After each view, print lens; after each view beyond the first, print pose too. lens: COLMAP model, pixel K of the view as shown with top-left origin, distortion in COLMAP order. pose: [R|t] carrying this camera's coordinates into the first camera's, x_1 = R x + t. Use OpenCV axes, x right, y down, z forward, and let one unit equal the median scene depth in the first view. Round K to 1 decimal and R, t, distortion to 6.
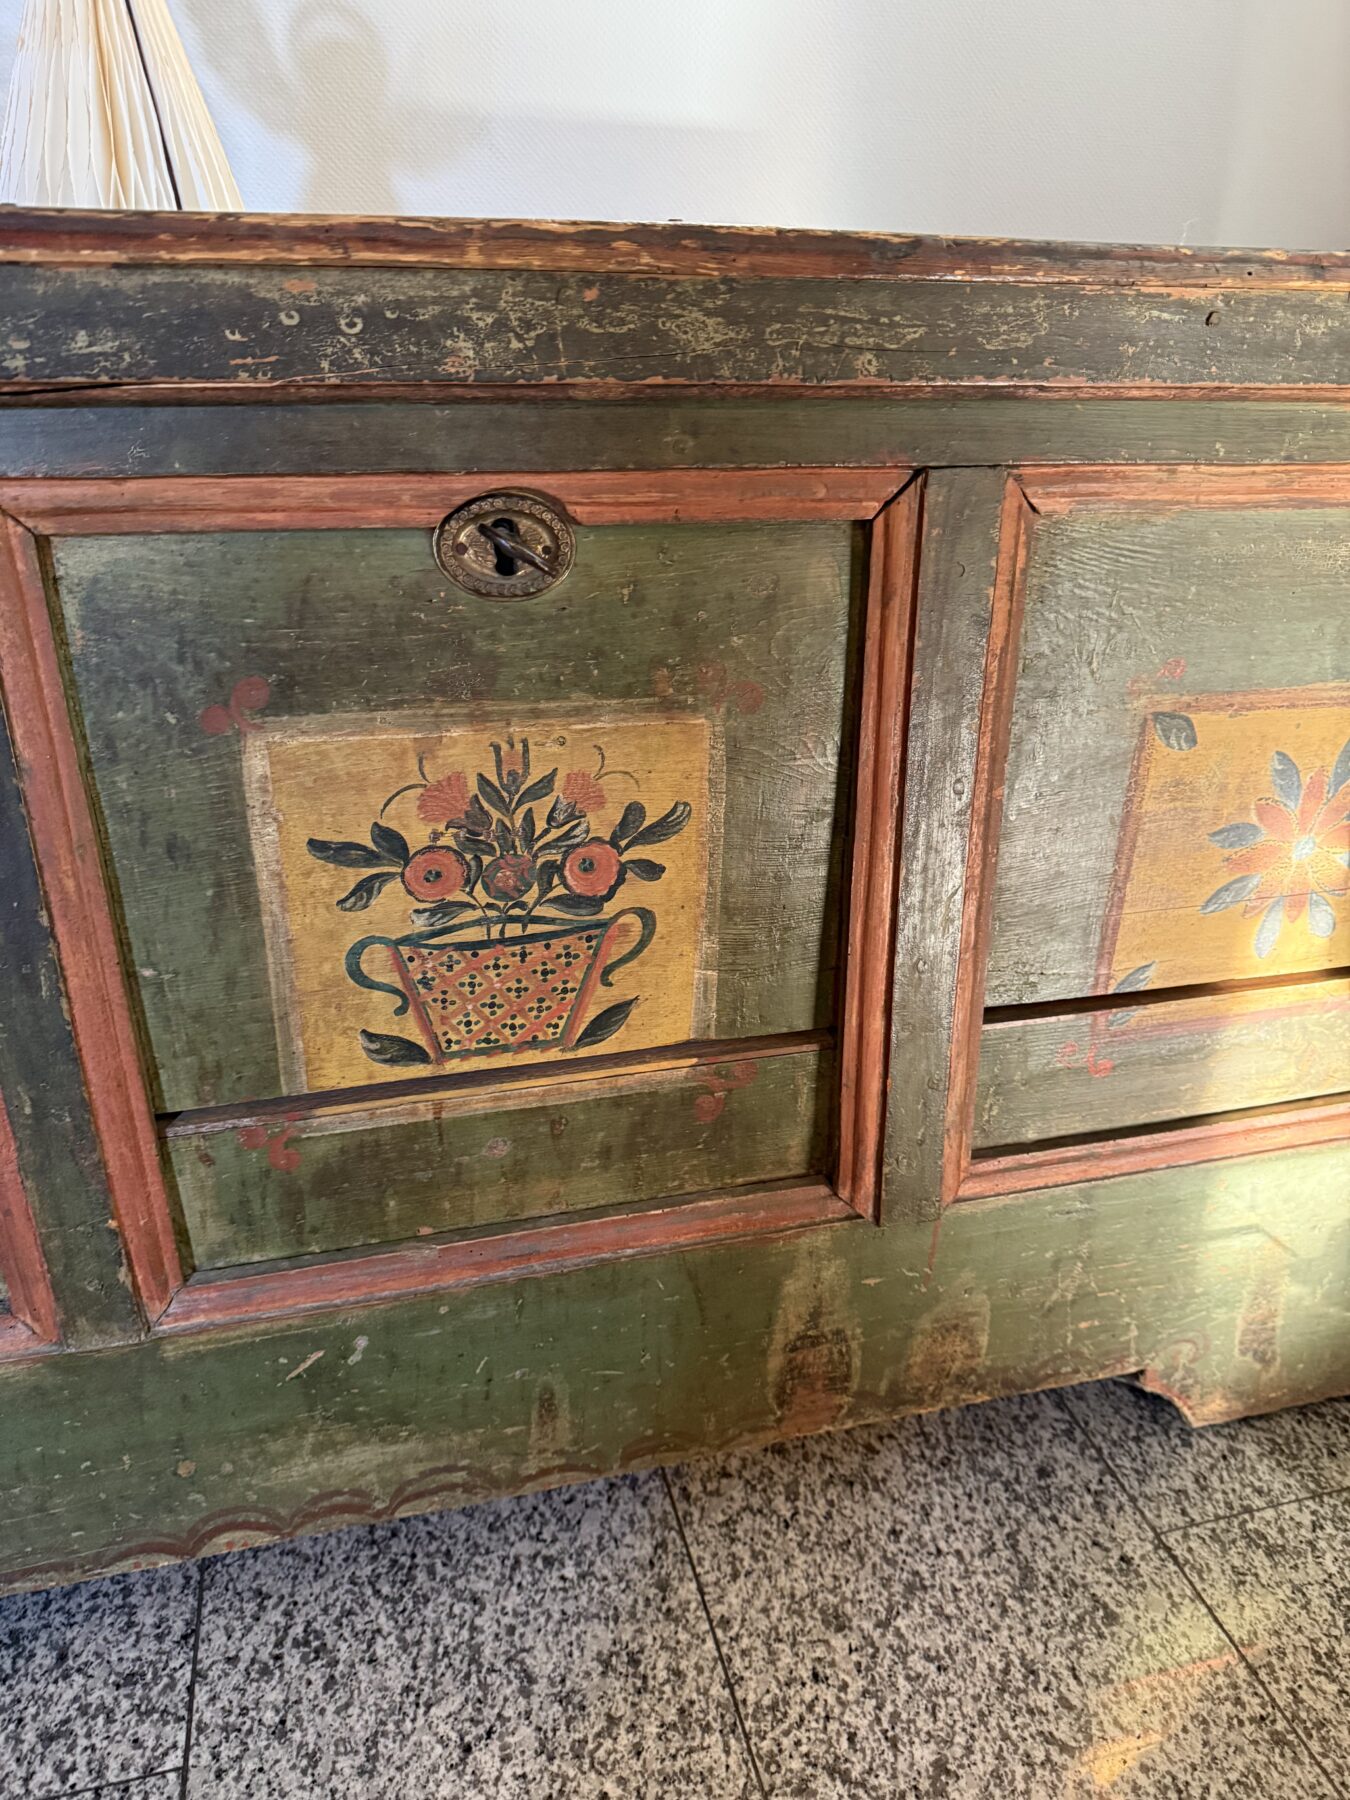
lens RADIAL K [[1304.3, 0, 681.5], [0, 1304.3, 912.9], [0, 0, 1]] dist [-0.022002, -0.002831]
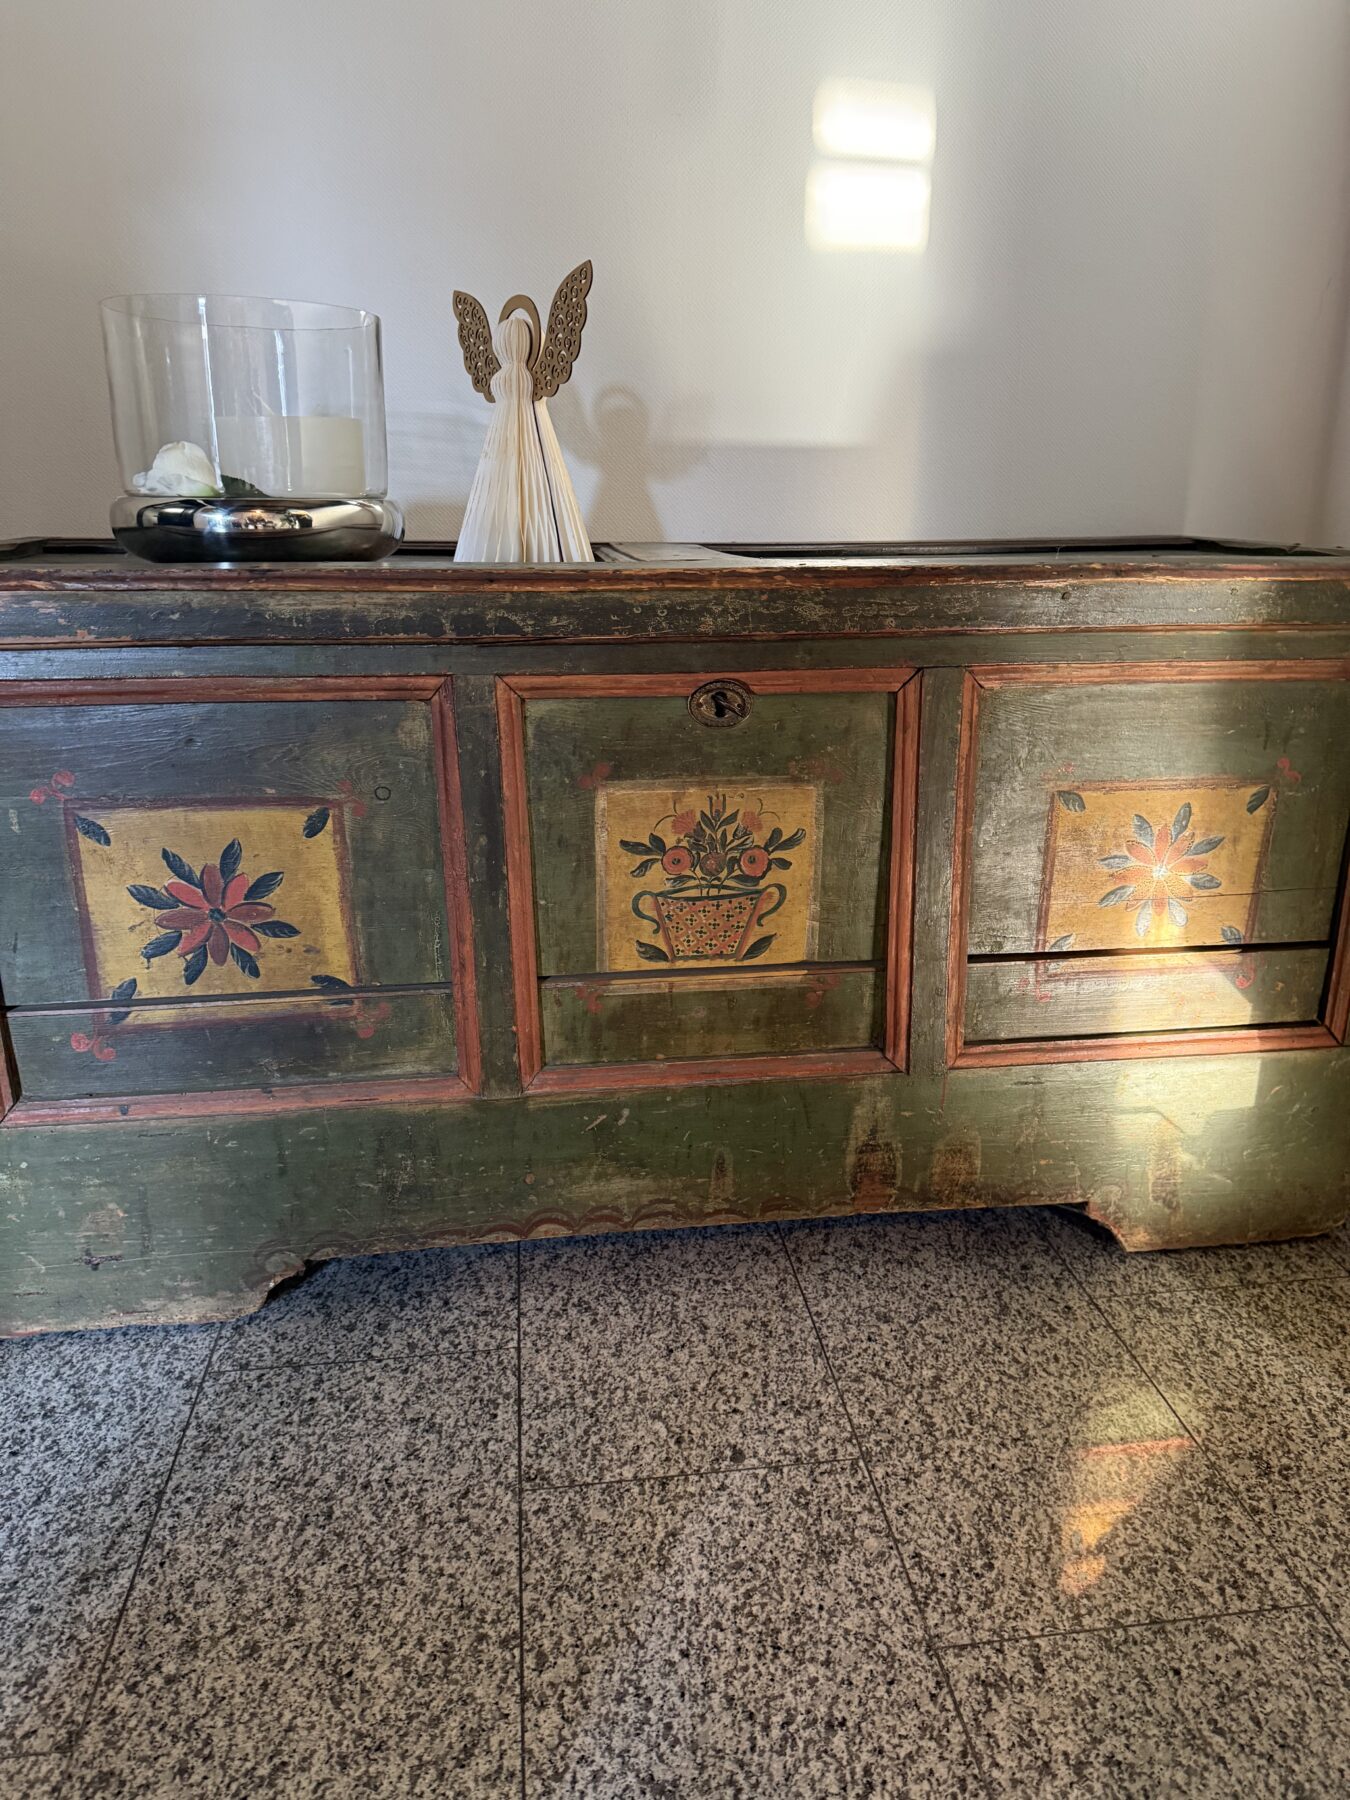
lens RADIAL K [[1253.6, 0, 675.0], [0, 1253.6, 900.0], [0, 0, 1]] dist [0.003182, -0.010509]
pose [[0.991438, 0.023792, -0.128393, 0.048923], [-0.038043, 0.993236, -0.109708, 0.208528], [0.124914, 0.113653, 0.985637, -0.783683]]
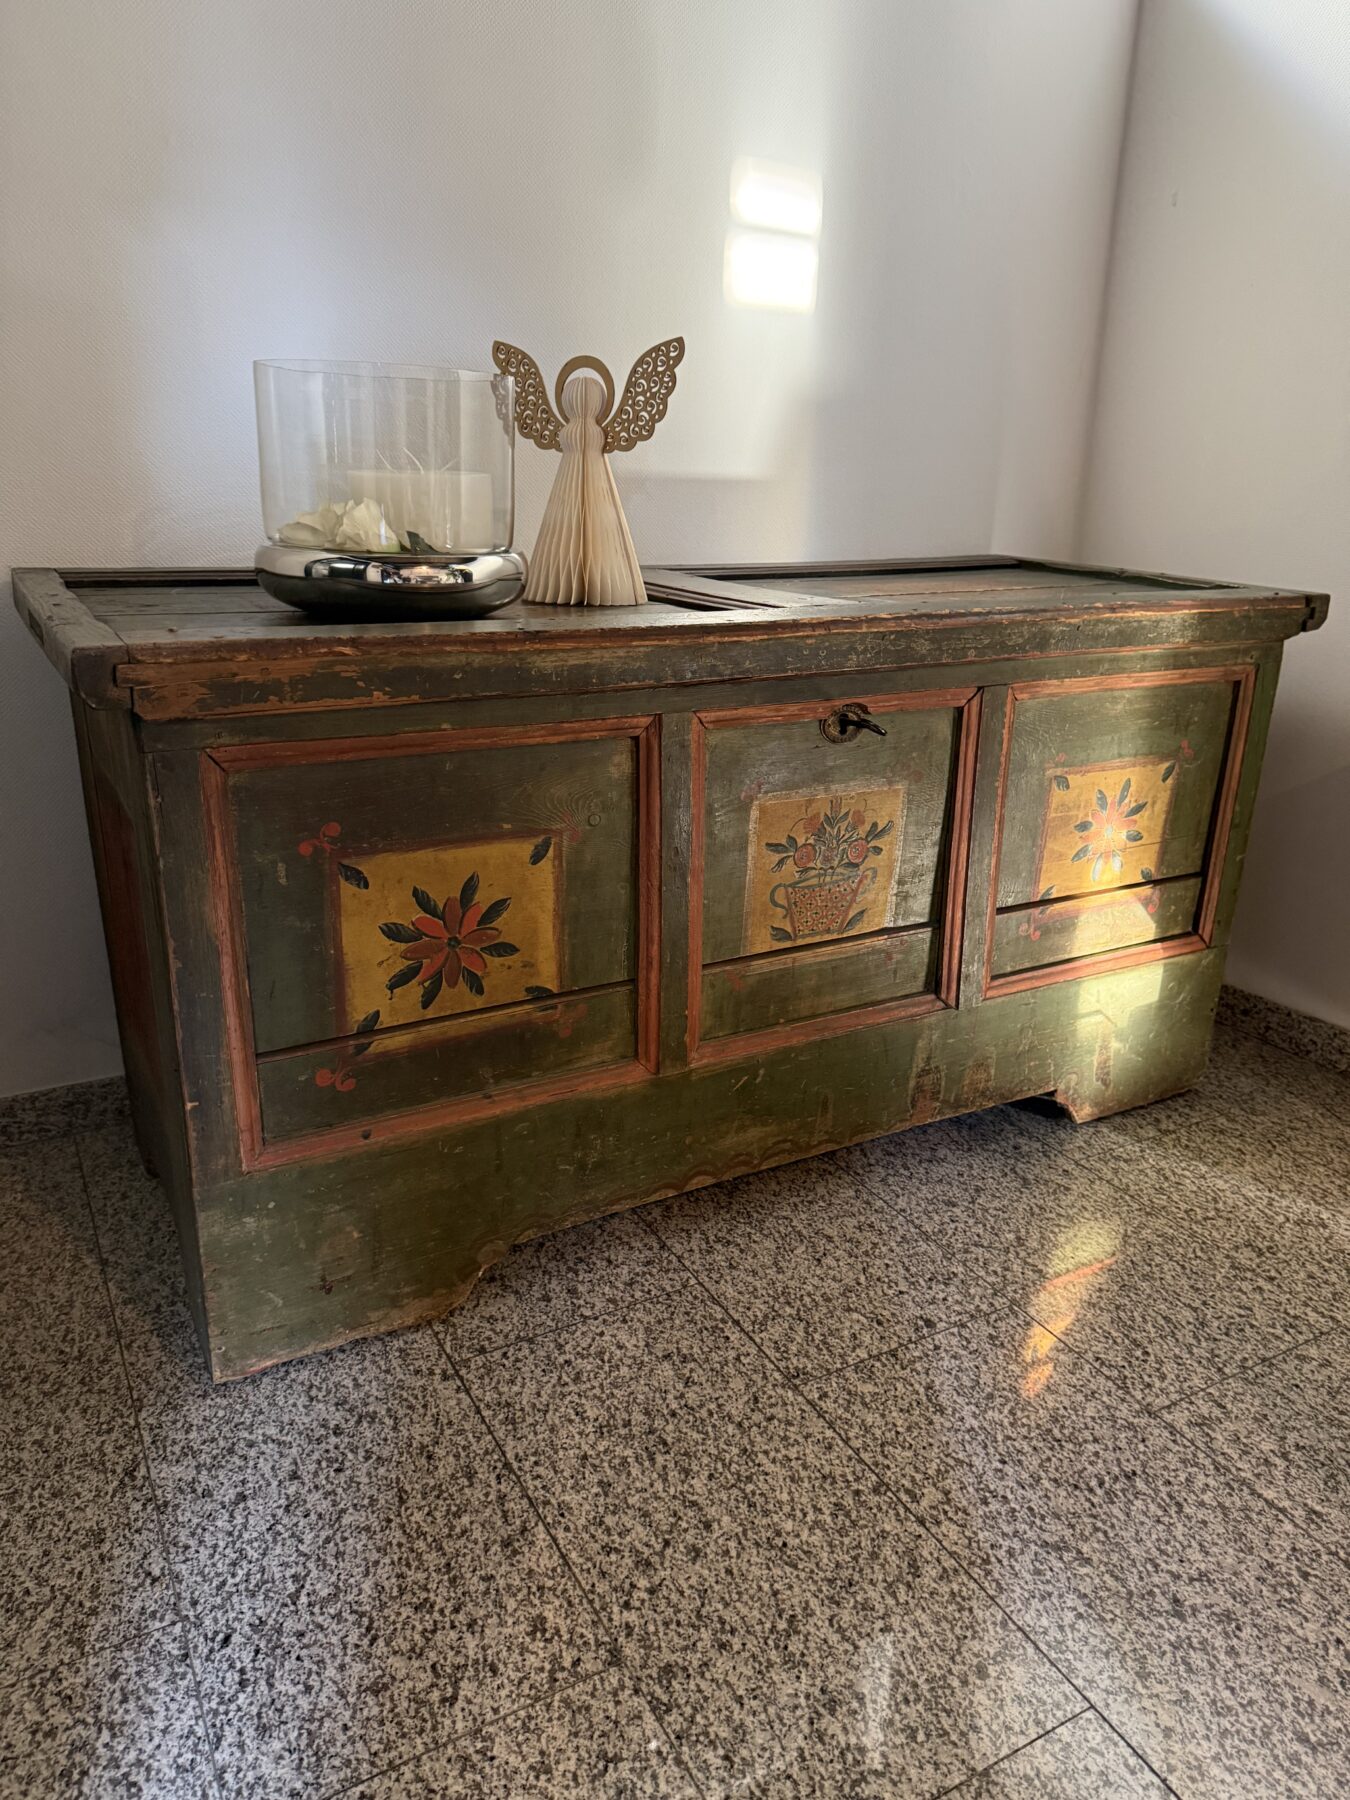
lens RADIAL K [[1242.6, 0, 675.0], [0, 1242.6, 900.0], [0, 0, 1]] dist [0.048319, -0.082409]
pose [[0.971809, -0.071954, 0.224521, -0.813813], [0.089012, 0.993789, -0.066788, 0.158446], [-0.218321, 0.084890, 0.972178, -1.025112]]
